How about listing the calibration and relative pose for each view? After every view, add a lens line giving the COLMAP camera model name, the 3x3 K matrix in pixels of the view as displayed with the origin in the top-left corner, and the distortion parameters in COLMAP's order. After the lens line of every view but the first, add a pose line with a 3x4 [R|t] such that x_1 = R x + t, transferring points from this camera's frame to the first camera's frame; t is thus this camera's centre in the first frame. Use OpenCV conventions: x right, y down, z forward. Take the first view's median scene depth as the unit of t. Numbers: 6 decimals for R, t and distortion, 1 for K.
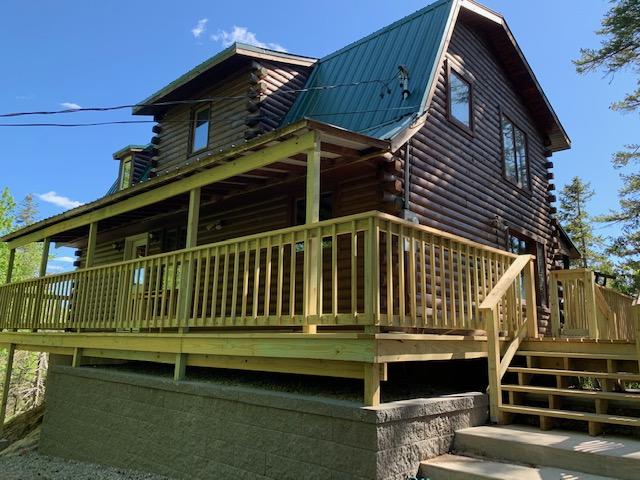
lens RADIAL K [[492.5, 0, 318.5], [0, 492.5, 238.4], [0, 0, 1]] dist [0.001740, 0.004326]
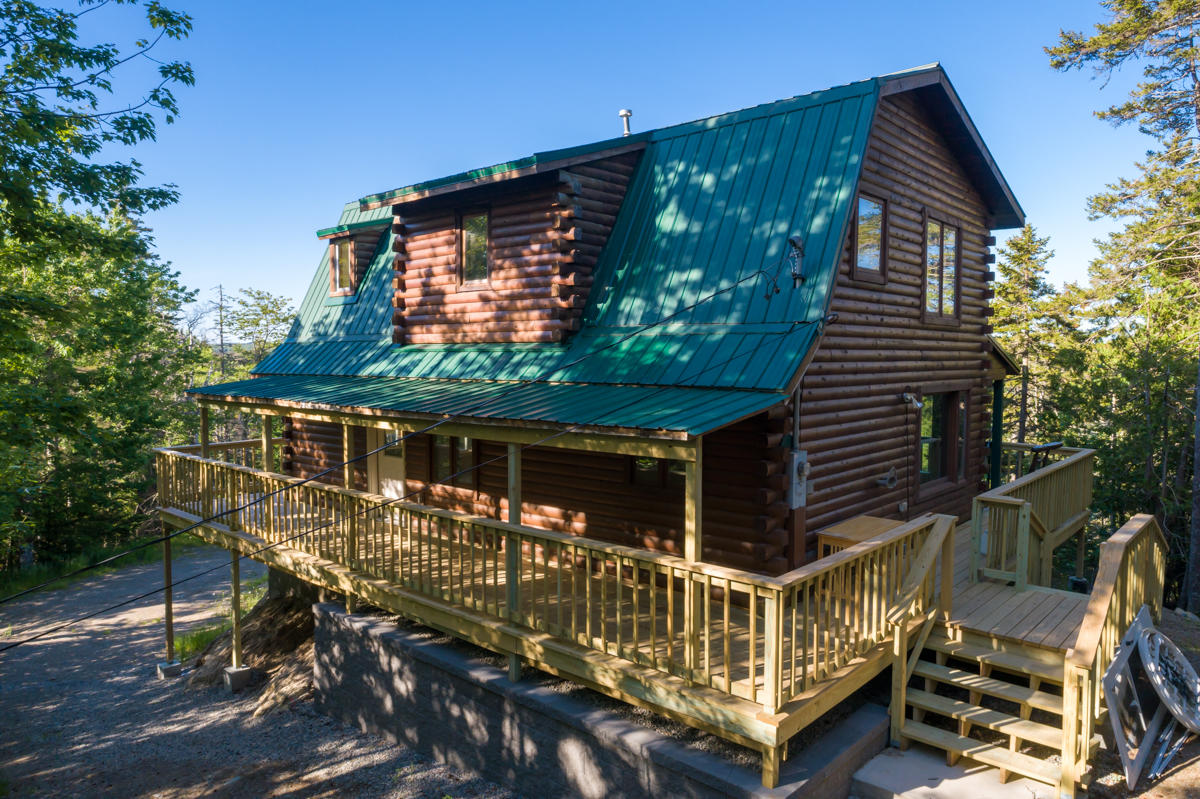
lens RADIAL K [[808.9, 0, 603.4], [0, 808.9, 402.0], [0, 0, 1]] dist [-0.001014, 0.000540]
pose [[0.999586, -0.022927, 0.017371, -0.084357], [0.017328, 0.961986, 0.272550, -0.299543], [-0.022959, -0.272136, 0.961985, -0.099648]]
